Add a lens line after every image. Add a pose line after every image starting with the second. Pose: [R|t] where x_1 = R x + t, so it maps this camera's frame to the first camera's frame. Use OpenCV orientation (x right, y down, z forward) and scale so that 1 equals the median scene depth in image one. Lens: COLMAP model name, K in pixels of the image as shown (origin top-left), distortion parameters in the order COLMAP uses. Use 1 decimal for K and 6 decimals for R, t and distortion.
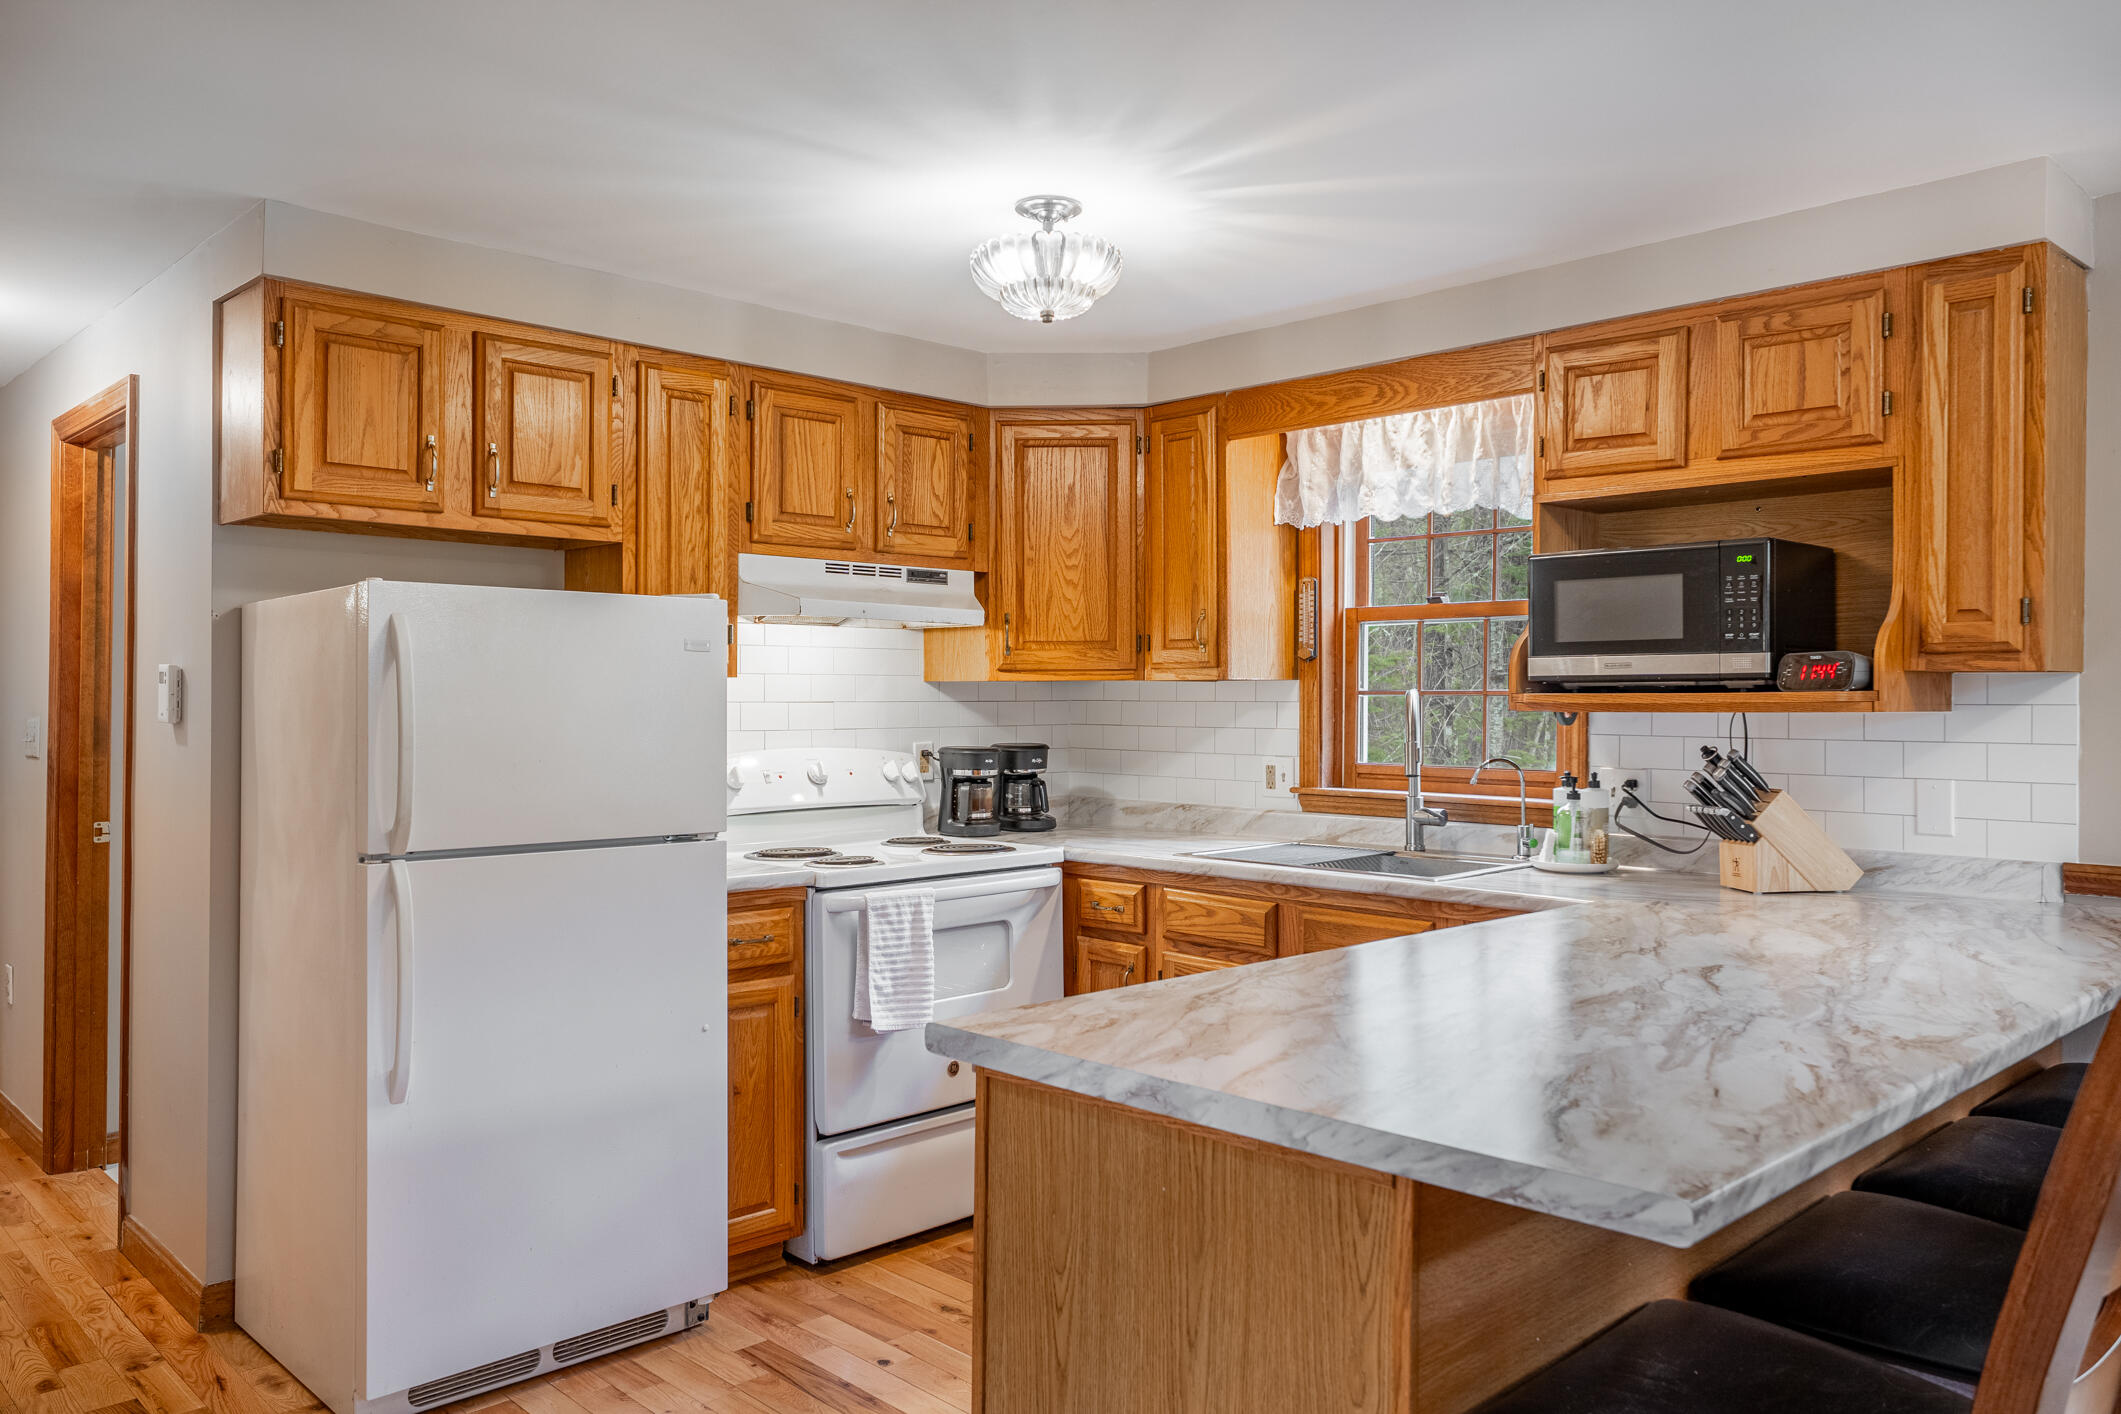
lens RADIAL K [[1529.8, 0, 1060.5], [0, 1529.8, 707.0], [0, 0, 1]] dist [-0.001809, -0.001042]
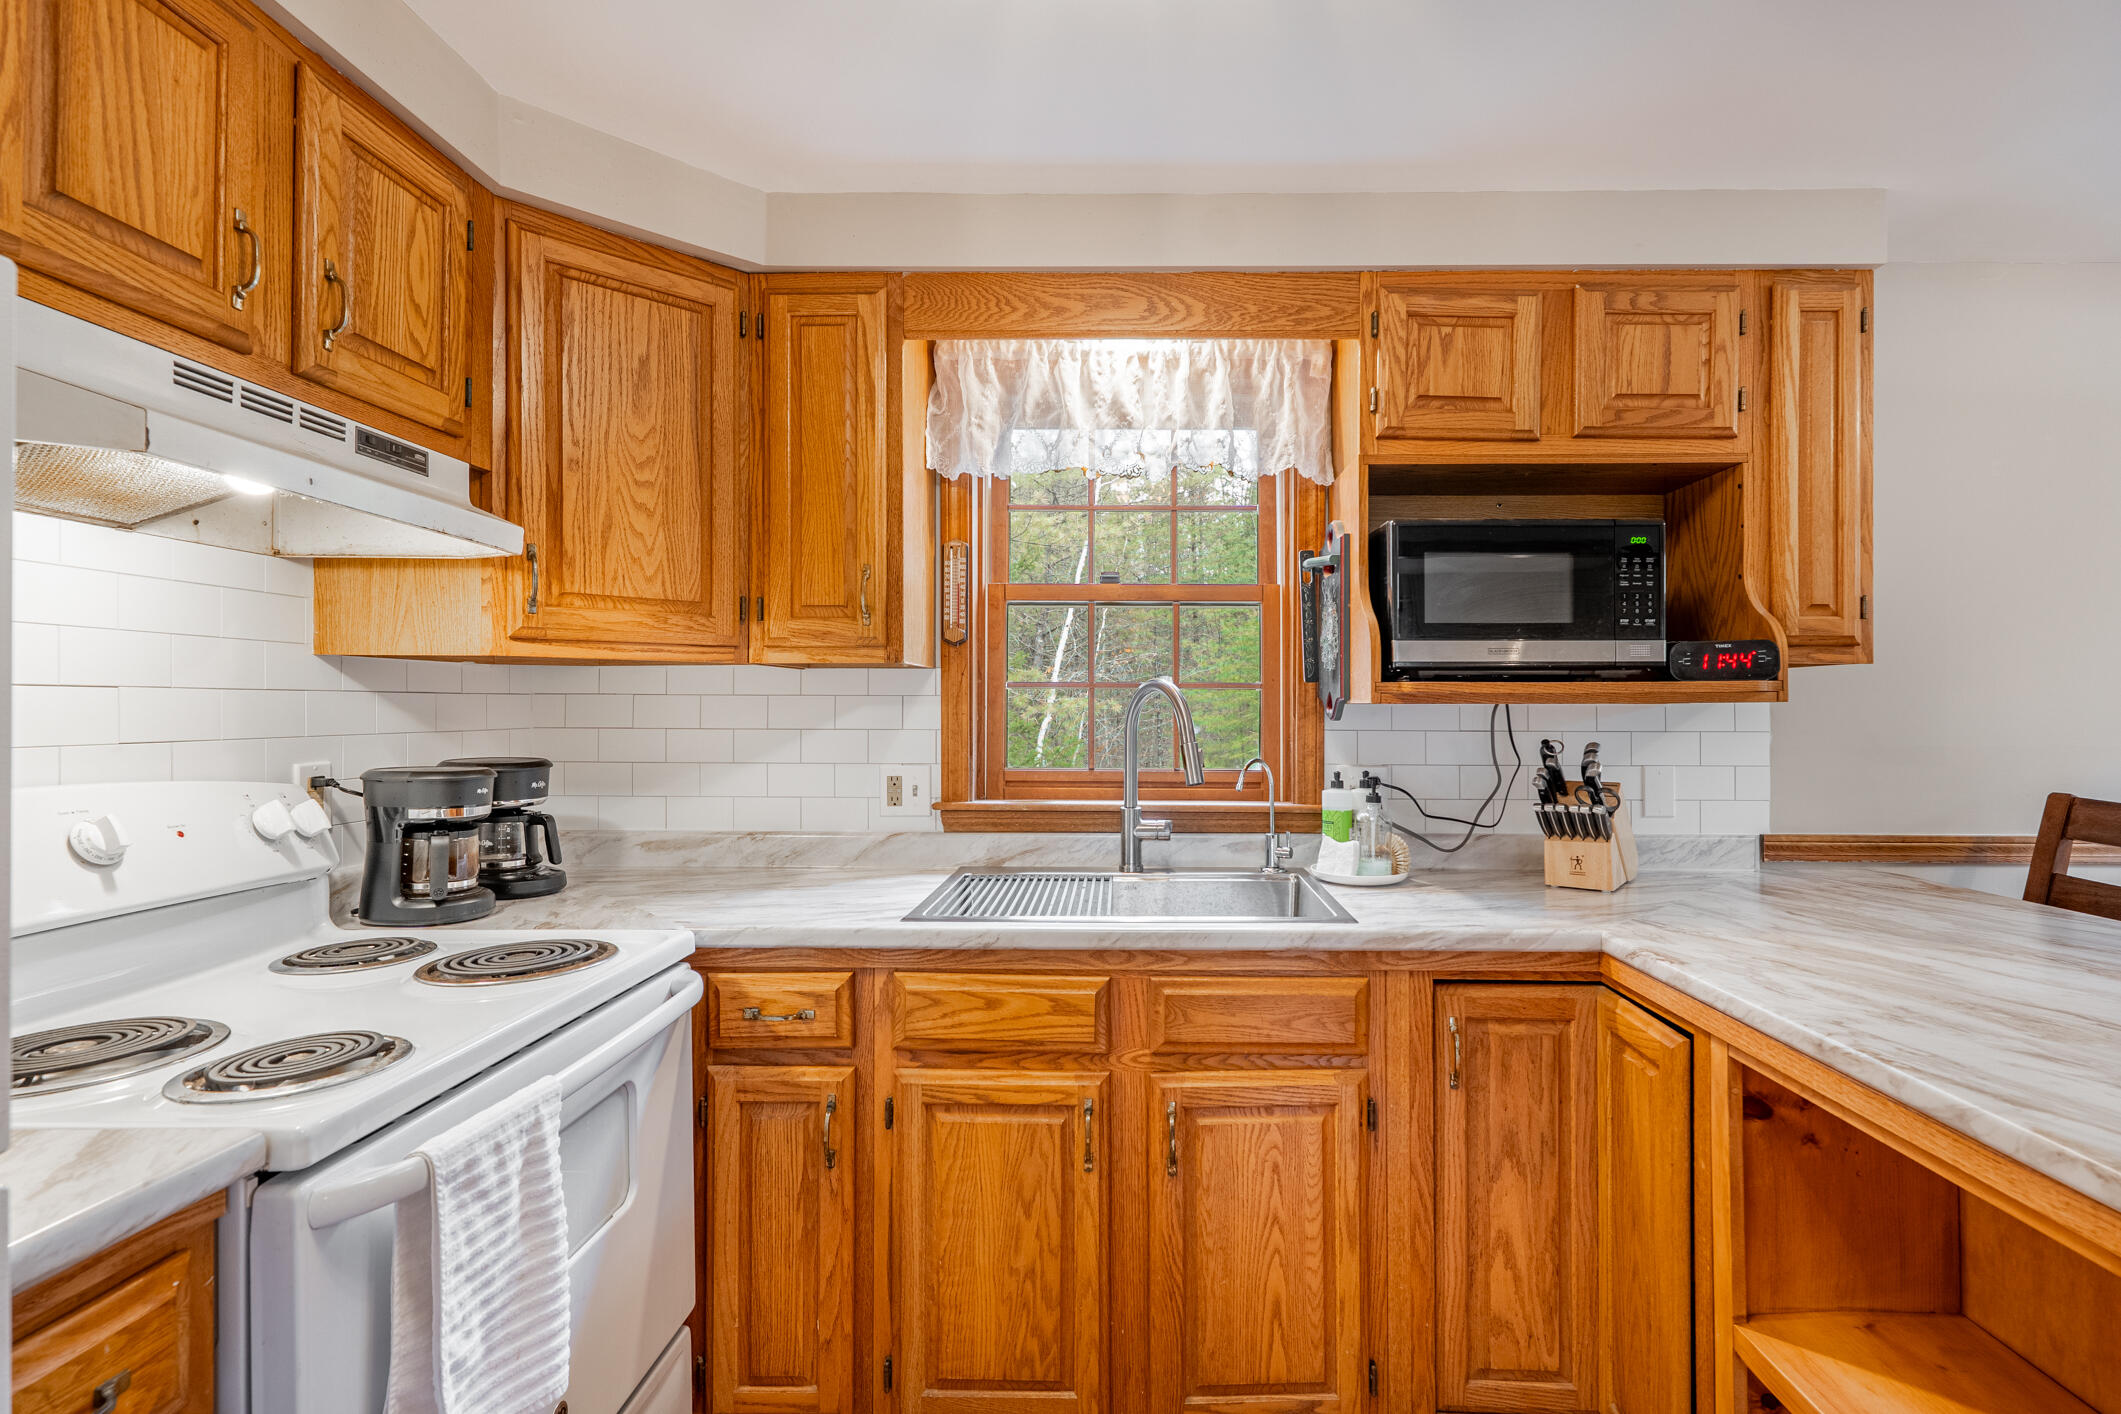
lens RADIAL K [[1013.0, 0, 1119.7], [0, 1013.0, 704.6], [0, 0, 1]] dist [0.003043, 0.000619]
pose [[0.701689, 0.003558, 0.712475, -0.174038], [0.003126, 0.999963, -0.008073, 0.006544], [-0.712477, 0.007892, 0.701651, 0.619958]]
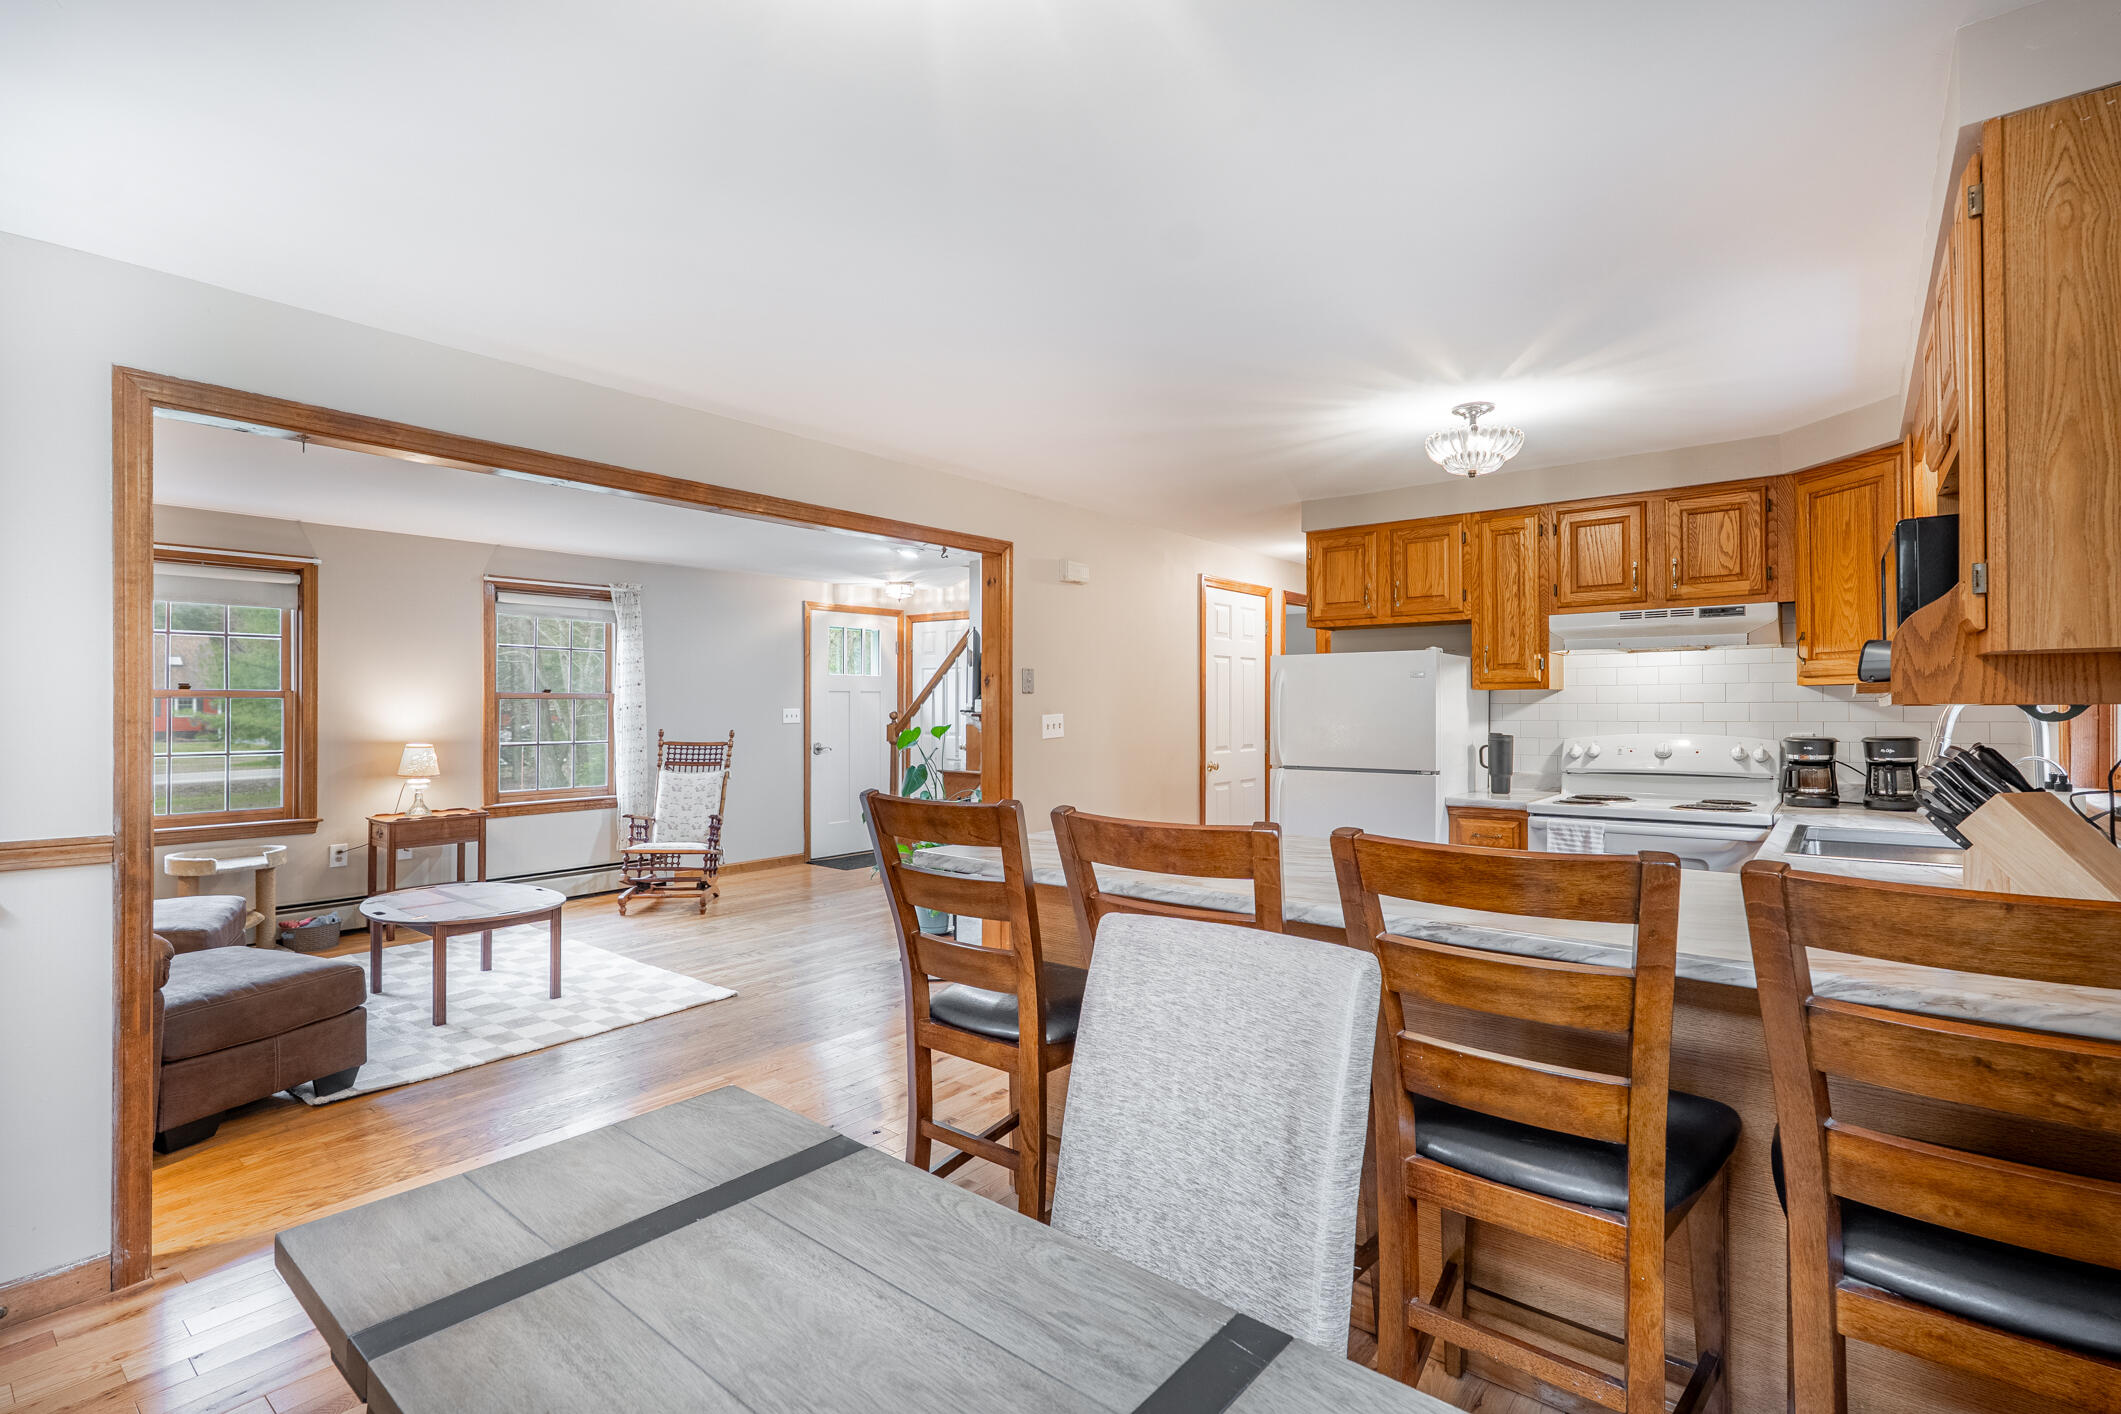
lens RADIAL K [[966.2, 0, 1060.5], [0, 966.2, 707.0], [0, 0, 1]] dist [0.002961, 0.000360]
pose [[0.126690, -0.003175, -0.991937, 0.763616], [-0.000879, 0.999994, -0.003313, 0.004871], [0.991942, 0.001292, 0.126686, 0.318191]]
